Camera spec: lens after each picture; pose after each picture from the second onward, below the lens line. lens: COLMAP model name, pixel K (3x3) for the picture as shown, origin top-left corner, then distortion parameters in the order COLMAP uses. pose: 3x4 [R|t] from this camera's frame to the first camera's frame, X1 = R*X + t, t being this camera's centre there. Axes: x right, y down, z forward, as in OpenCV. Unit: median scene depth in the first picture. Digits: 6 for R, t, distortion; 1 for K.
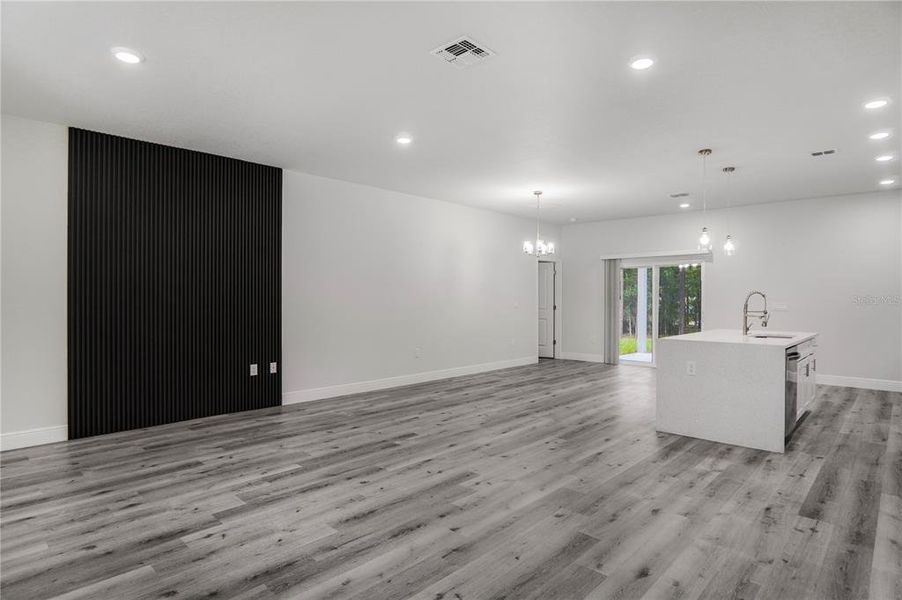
lens RADIAL K [[489.2, 0, 447.3], [0, 489.2, 305.1], [0, 0, 1]] dist [-0.027343, 0.001782]
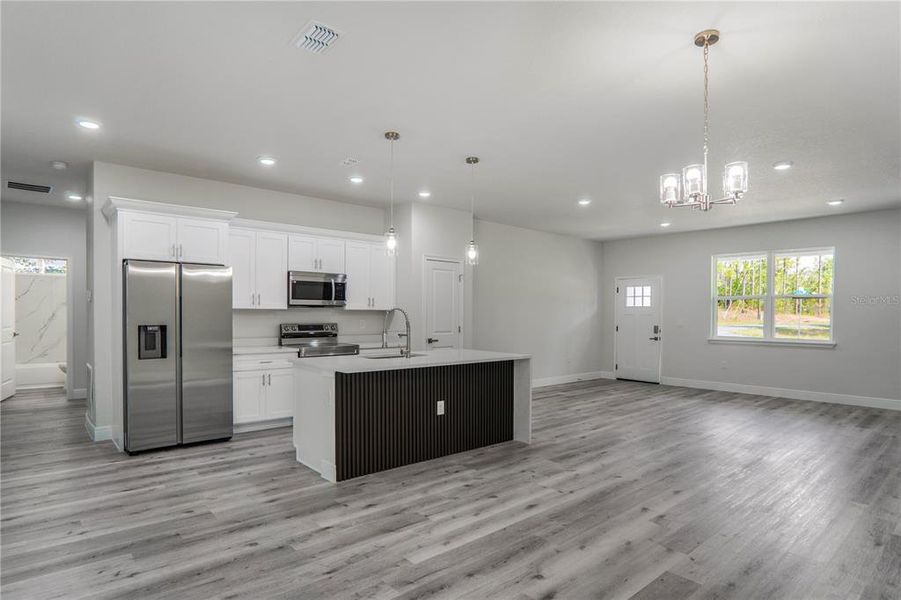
lens RADIAL K [[489.0, 0, 469.8], [0, 489.0, 309.9], [0, 0, 1]] dist [-0.021424, 0.001059]
pose [[-0.998450, -0.007666, 0.055119, 0.539955], [-0.007340, 0.999954, 0.006105, -0.034183], [-0.055163, 0.005691, -0.998461, 2.186983]]
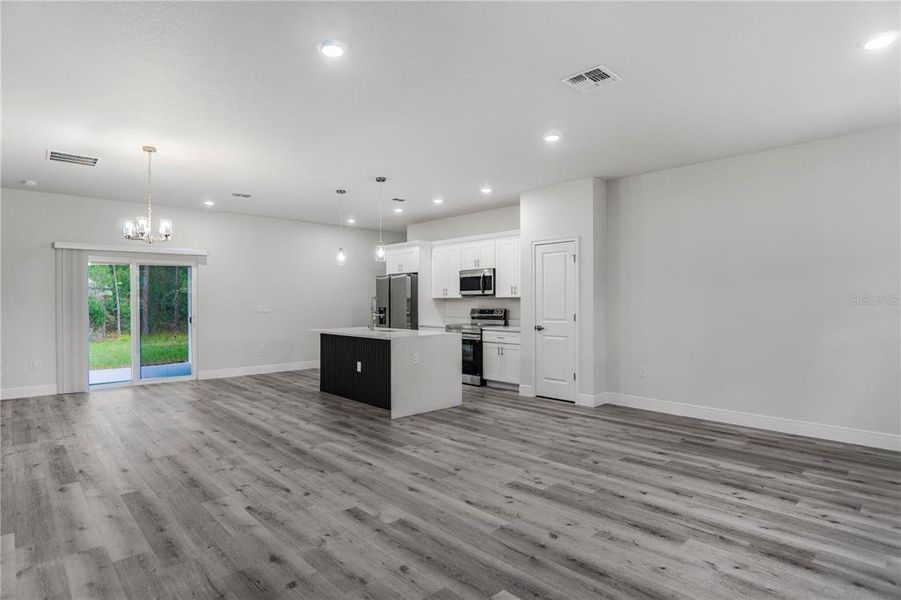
lens RADIAL K [[488.7, 0, 446.8], [0, 488.7, 305.1], [0, 0, 1]] dist [-0.027343, 0.001782]
pose [[0.054563, -0.009588, 0.998464, -0.739671], [0.017190, 0.999815, 0.008662, -0.014830], [-0.998362, 0.016691, 0.054718, 0.865225]]
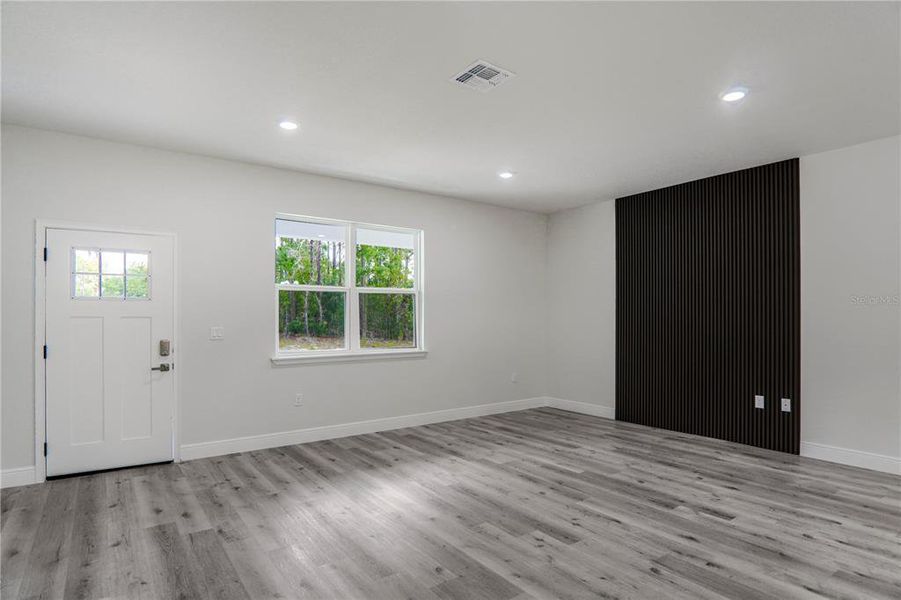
lens RADIAL K [[488.7, 0, 446.8], [0, 488.7, 305.1], [0, 0, 1]] dist [-0.027343, 0.001782]
pose [[-0.182954, -0.027615, -0.982734, 0.711163], [-0.015197, 0.999565, -0.025258, -0.013092], [0.983004, 0.010314, -0.183294, 0.759238]]
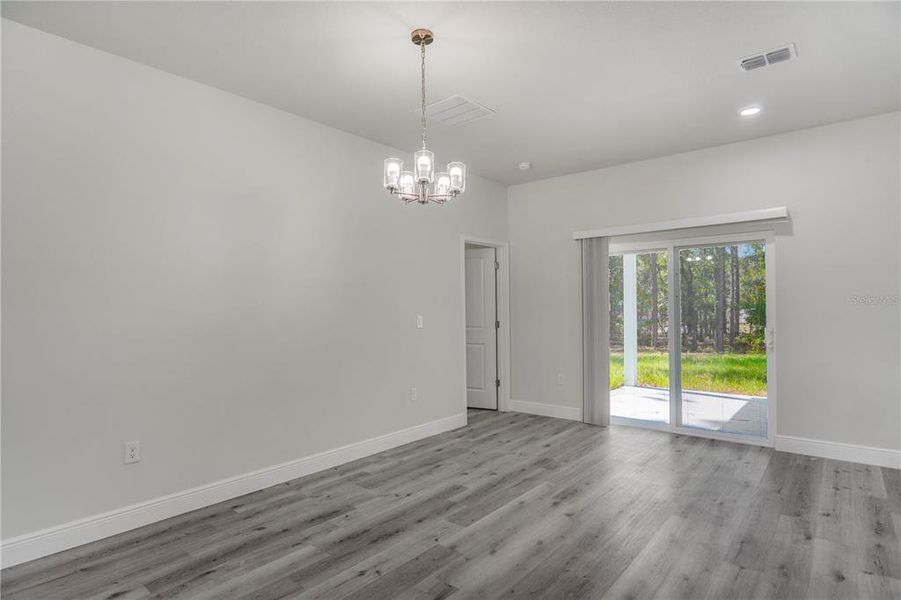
lens RADIAL K [[476.0, 0, 449.3], [0, 476.0, 299.0], [0, 0, 1]] dist [-0.029645, -0.000092]
pose [[0.997476, -0.008007, 0.070555, 0.282515], [0.010239, 0.999457, -0.031330, -0.018393], [-0.070266, 0.031974, 0.997016, 0.999187]]
